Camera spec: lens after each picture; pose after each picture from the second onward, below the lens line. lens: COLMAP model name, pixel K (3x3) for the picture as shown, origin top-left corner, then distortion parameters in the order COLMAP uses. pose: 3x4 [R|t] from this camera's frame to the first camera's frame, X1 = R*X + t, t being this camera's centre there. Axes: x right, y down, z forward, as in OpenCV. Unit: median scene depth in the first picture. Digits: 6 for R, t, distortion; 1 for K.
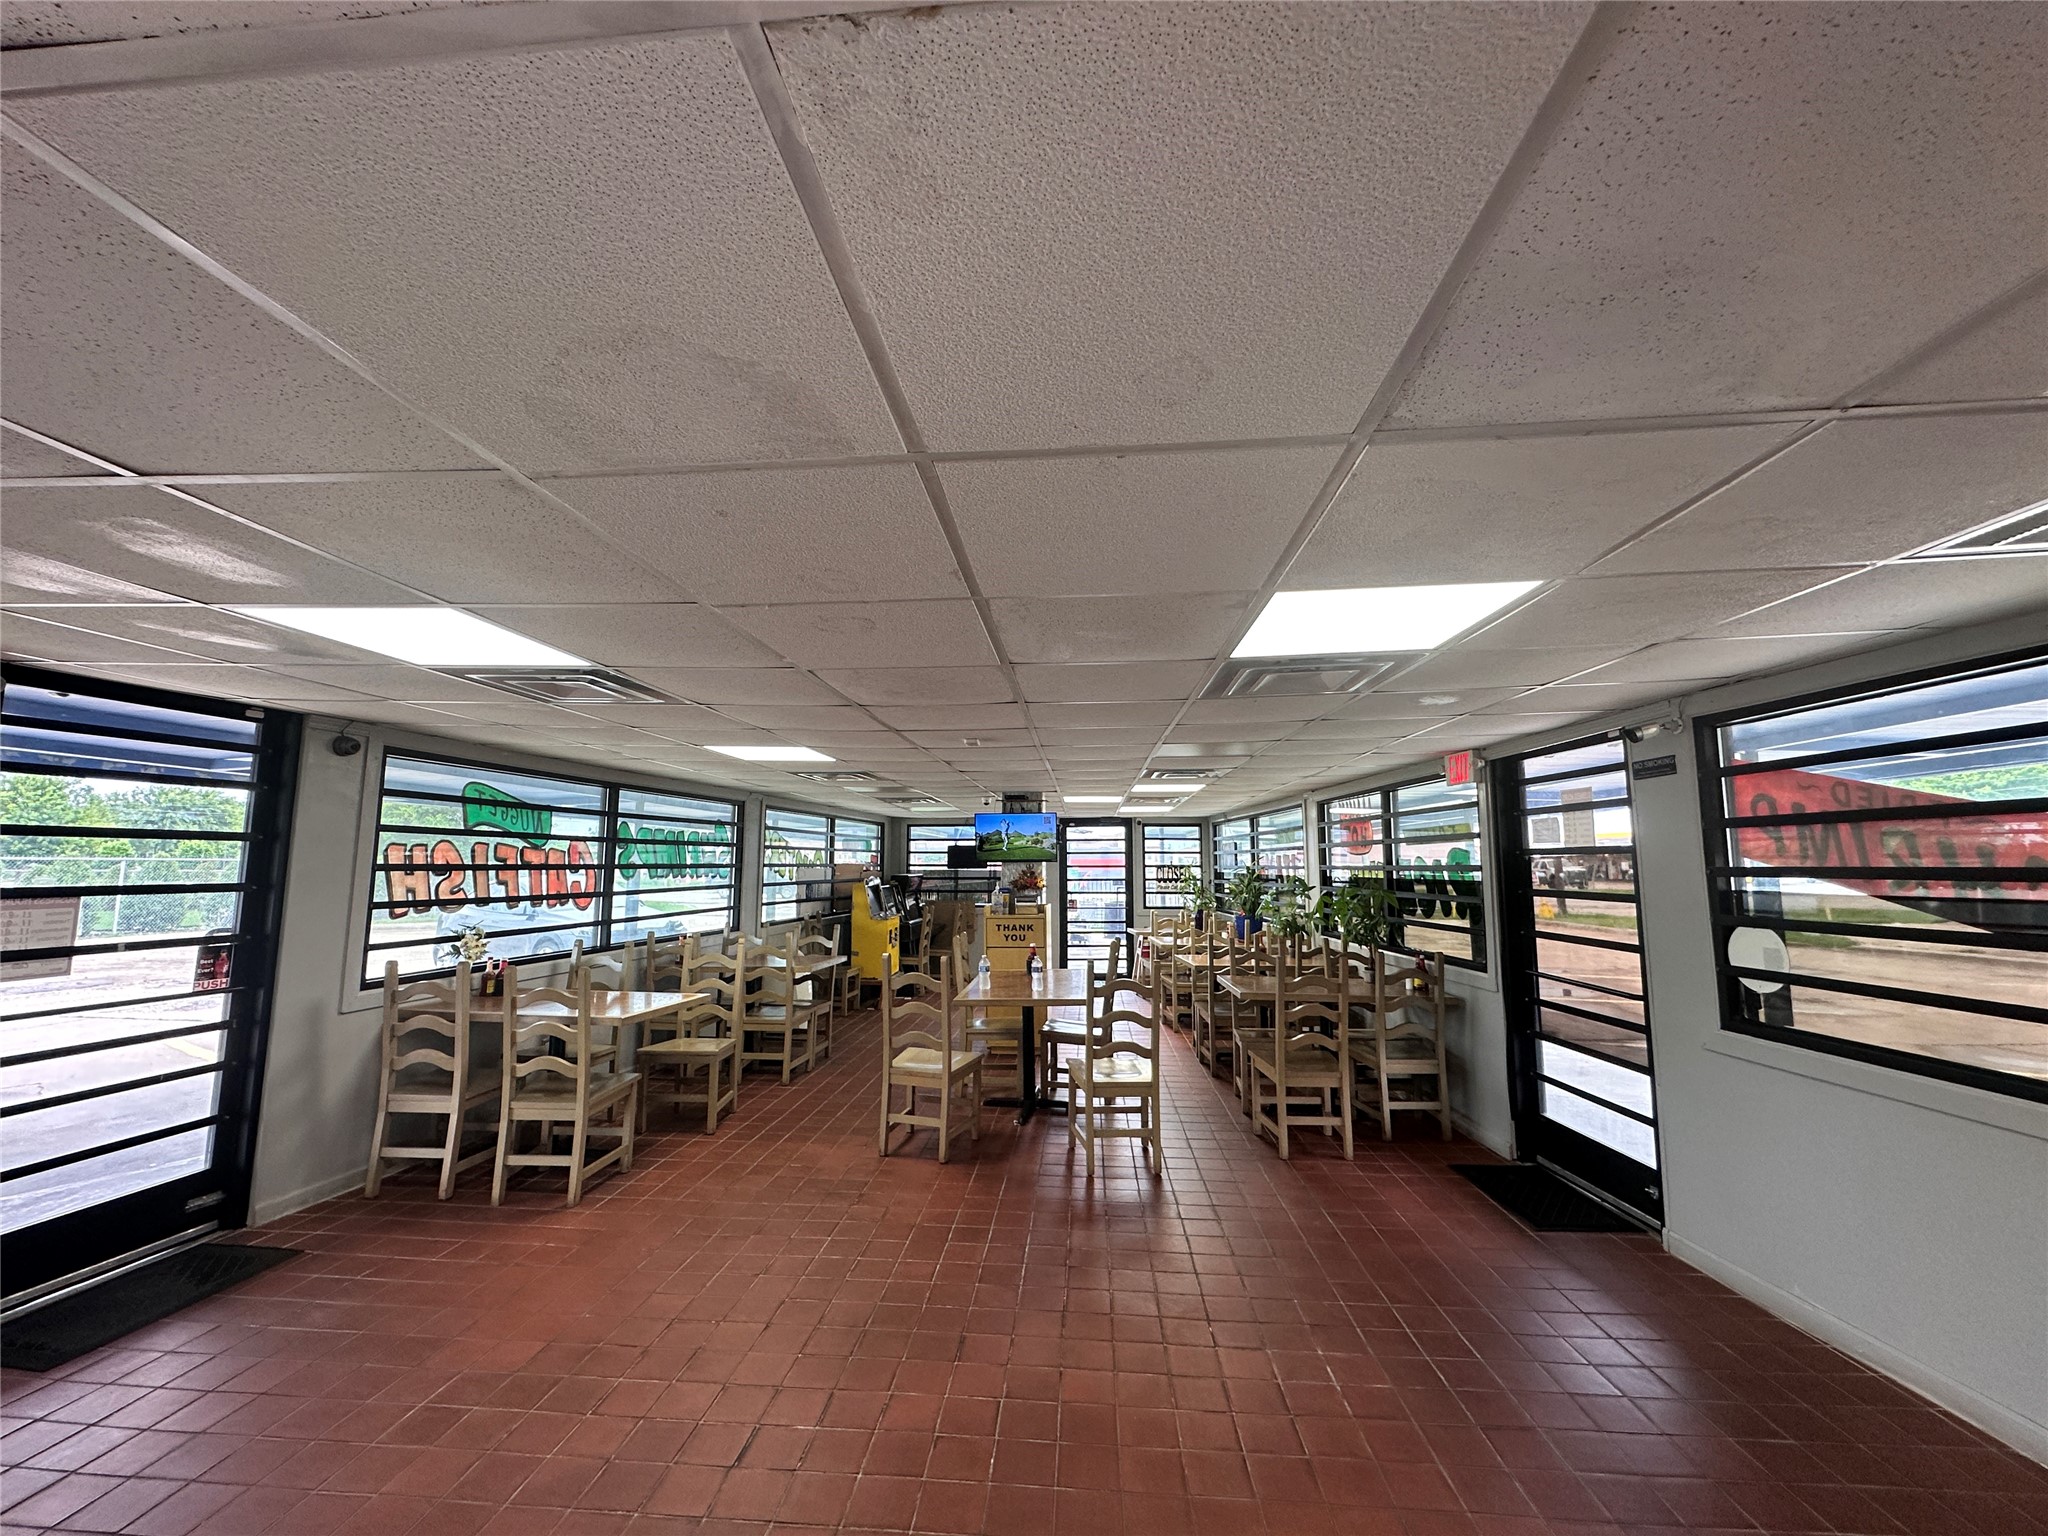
lens RADIAL K [[816.9, 0, 1022.1], [0, 816.9, 769.2], [0, 0, 1]] dist [-0.001757, 0.000580]
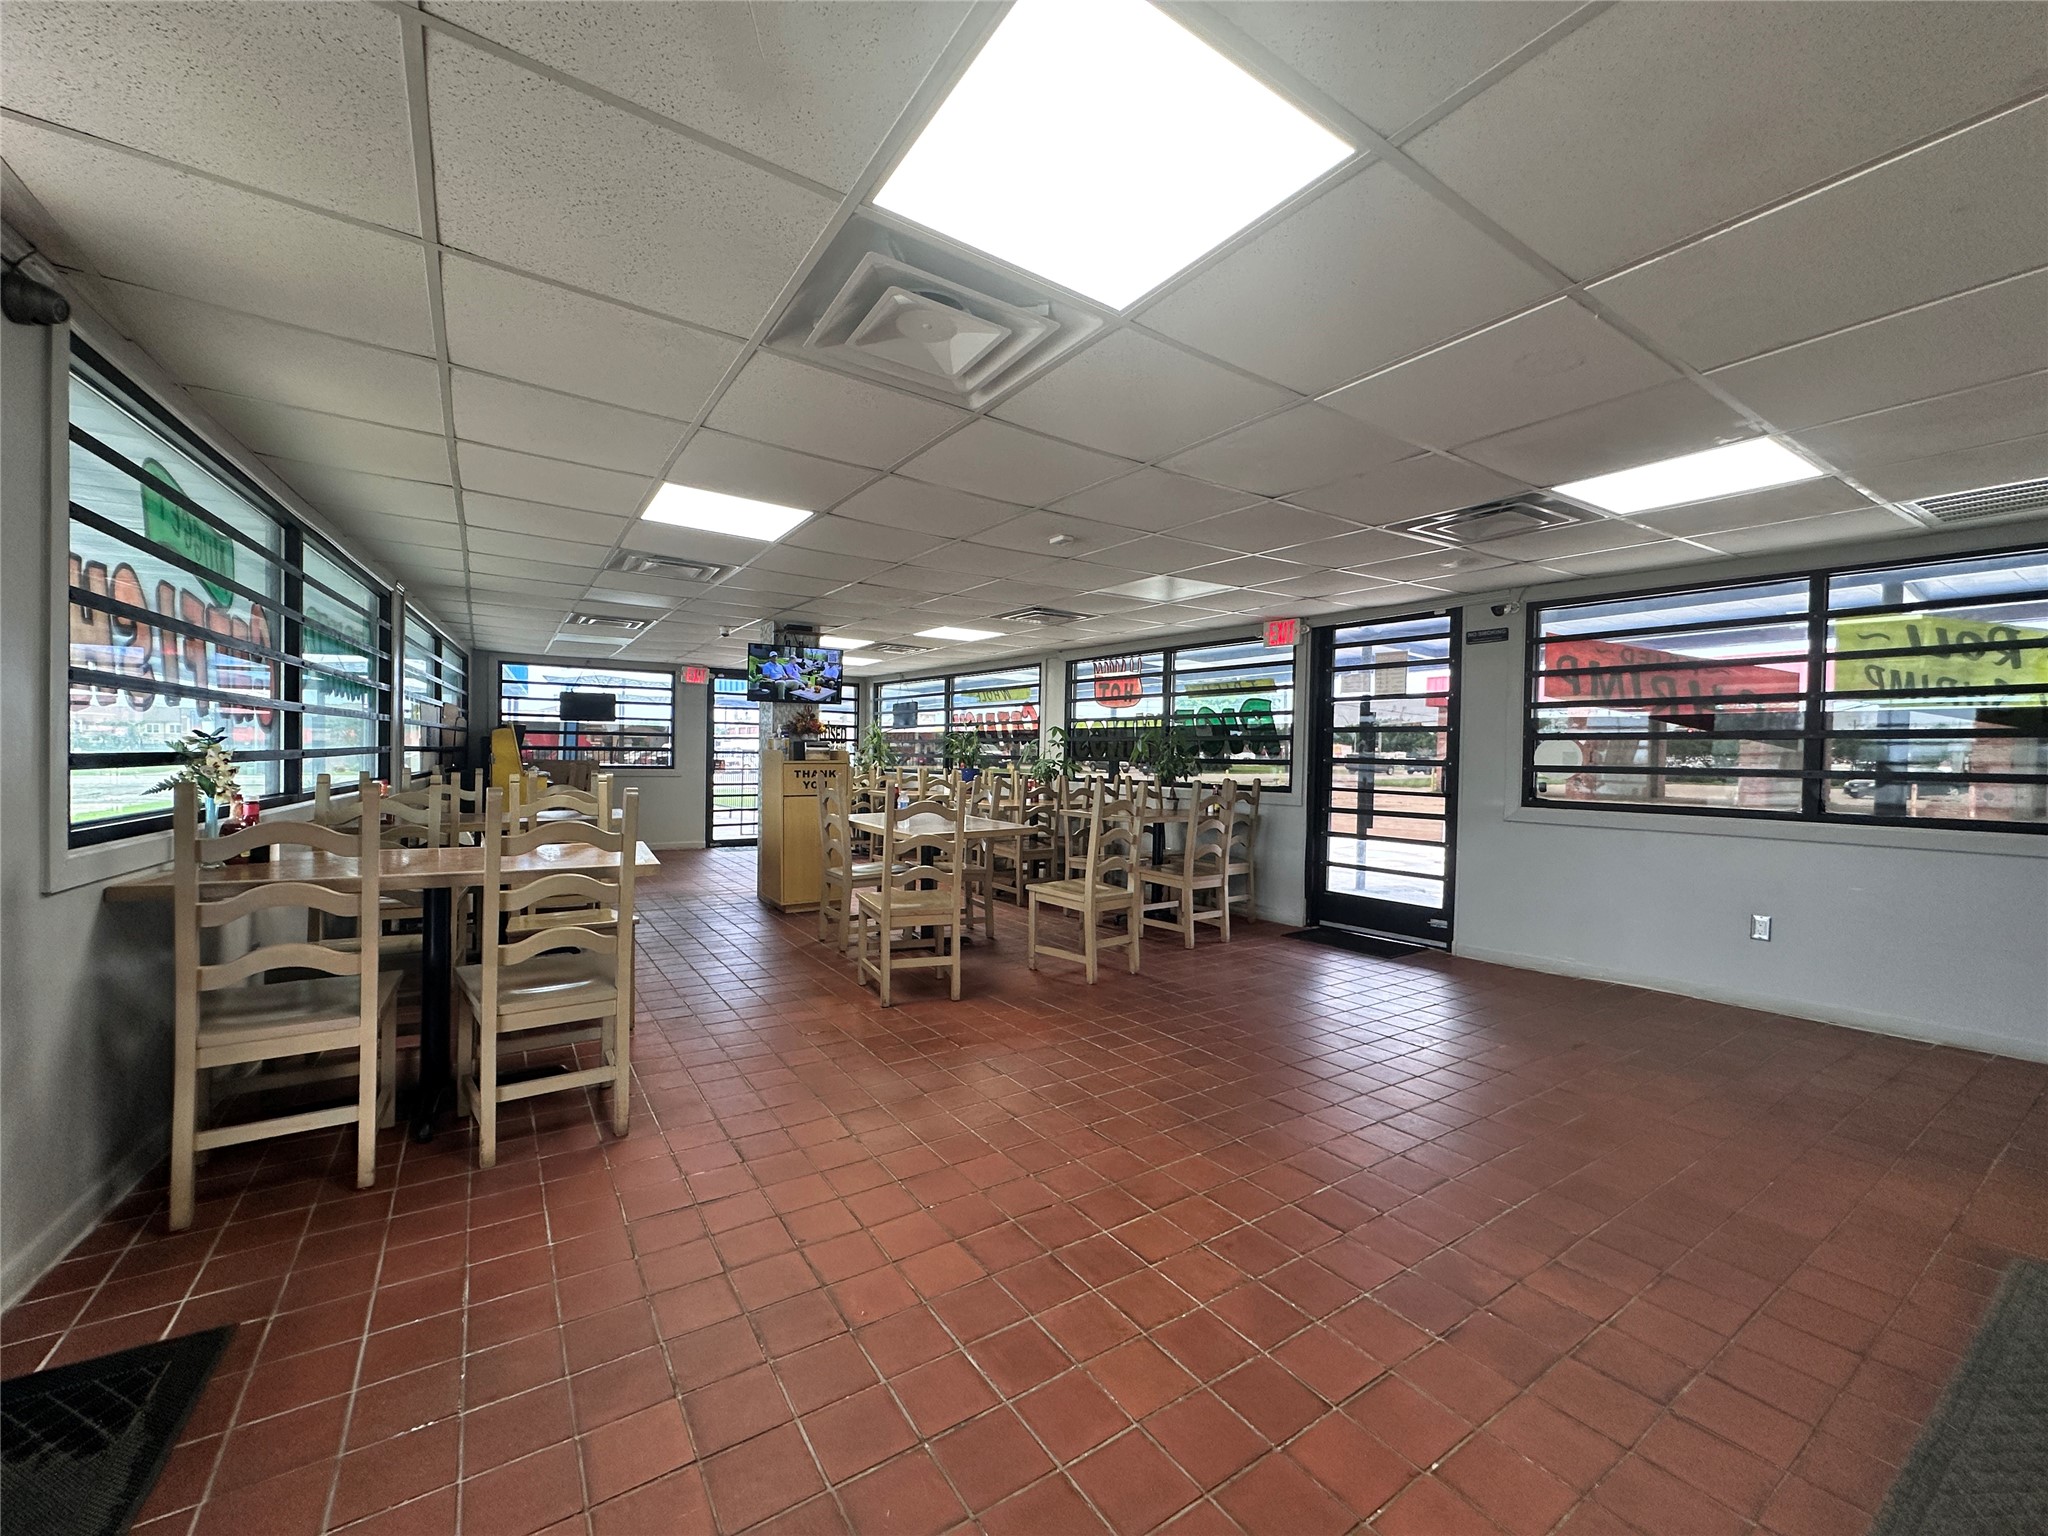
lens RADIAL K [[816.4, 0, 1026.0], [0, 816.4, 765.5], [0, 0, 1]] dist [-0.001442, -0.000004]
pose [[0.787262, 0.003175, 0.616611, -0.594503], [-0.087072, 0.990539, 0.106069, 0.111975], [-0.610441, -0.137194, 0.780090, 0.263329]]
